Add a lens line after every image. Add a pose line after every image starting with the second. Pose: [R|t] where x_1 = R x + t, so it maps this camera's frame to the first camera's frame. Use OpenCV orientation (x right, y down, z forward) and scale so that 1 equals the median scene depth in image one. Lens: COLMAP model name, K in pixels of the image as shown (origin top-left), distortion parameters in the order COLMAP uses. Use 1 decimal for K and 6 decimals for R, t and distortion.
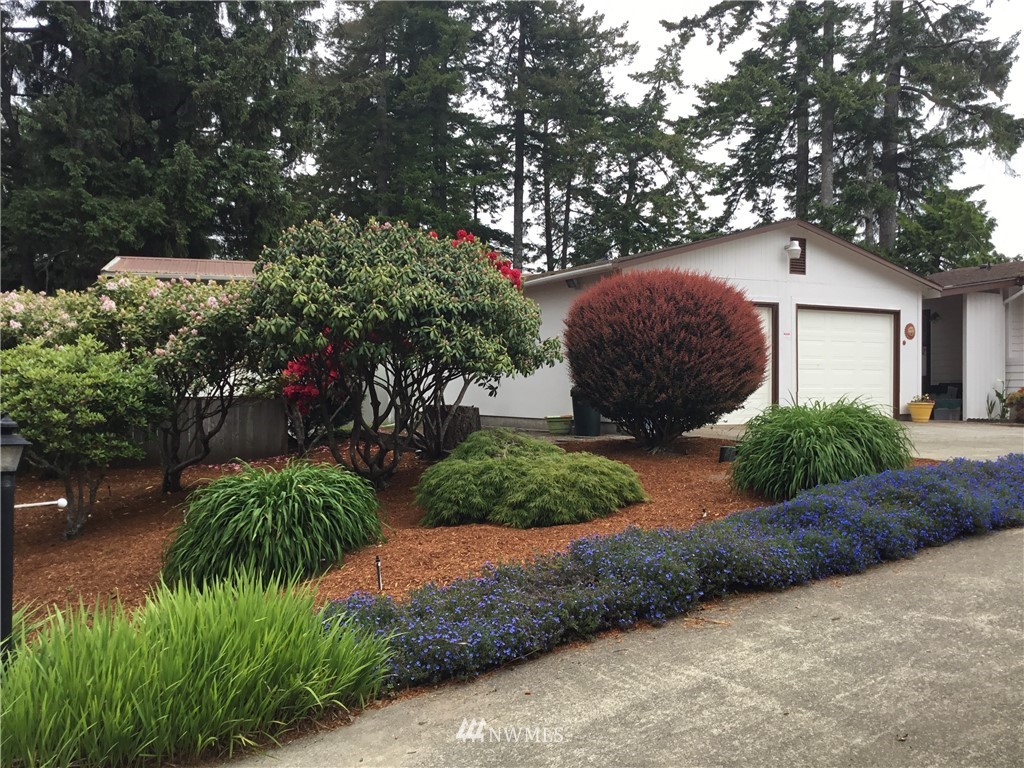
lens RADIAL K [[918.9, 0, 512.5], [0, 918.9, 390.7], [0, 0, 1]] dist [0.074195, -0.134299]
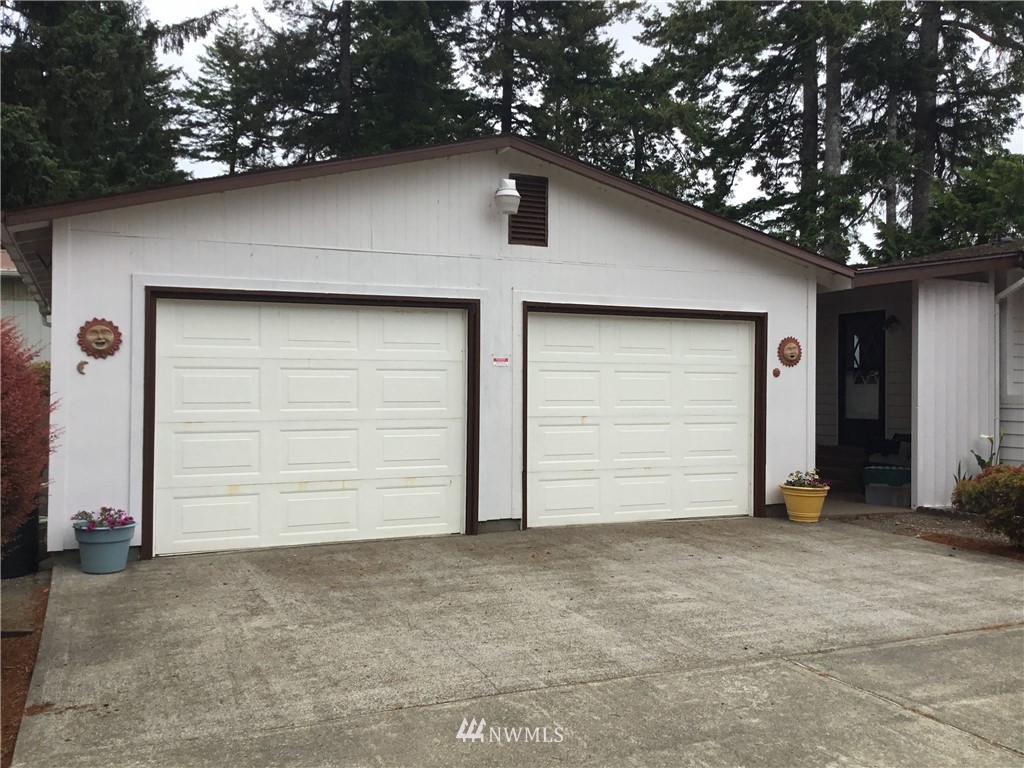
lens RADIAL K [[918.9, 0, 506.7], [0, 918.9, 381.5], [0, 0, 1]] dist [0.074195, -0.134299]
pose [[0.994103, 0.002423, -0.108409, 0.164418], [-0.003701, 0.999926, -0.011591, -0.020161], [0.108373, 0.011924, 0.994039, 0.227030]]
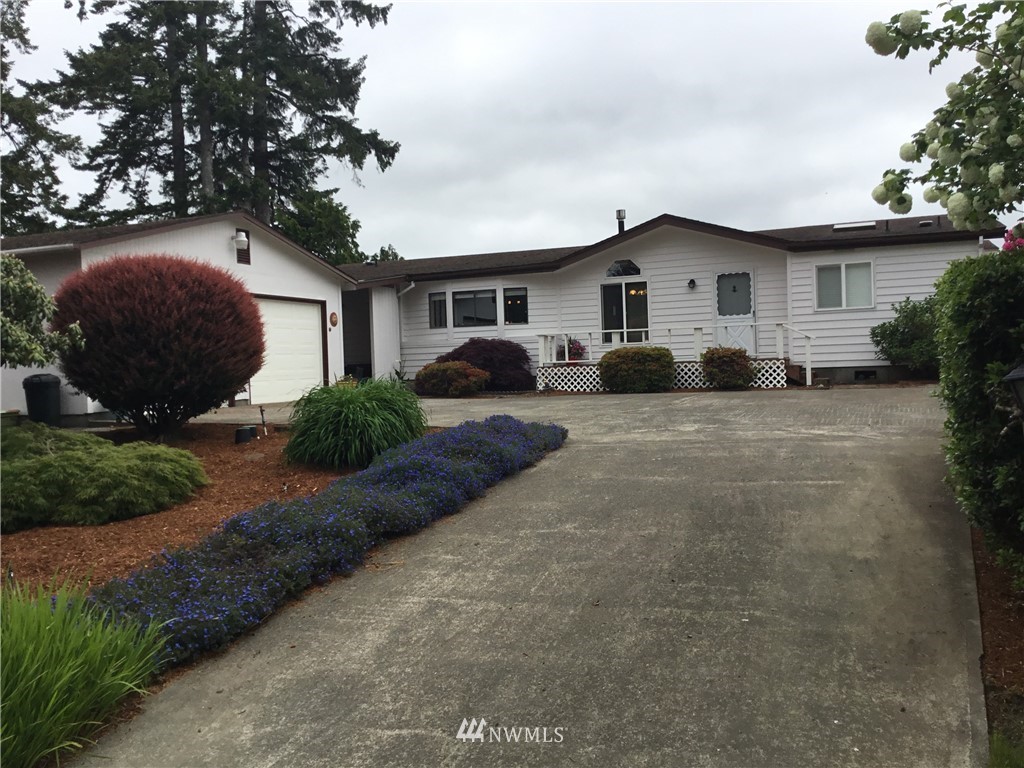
lens RADIAL K [[918.9, 0, 515.2], [0, 918.9, 391.8], [0, 0, 1]] dist [0.074195, -0.134299]
pose [[0.773400, -0.043976, 0.632391, -0.057602], [0.033770, 0.999032, 0.028173, -0.000071], [-0.633018, -0.000433, 0.774137, -0.003612]]
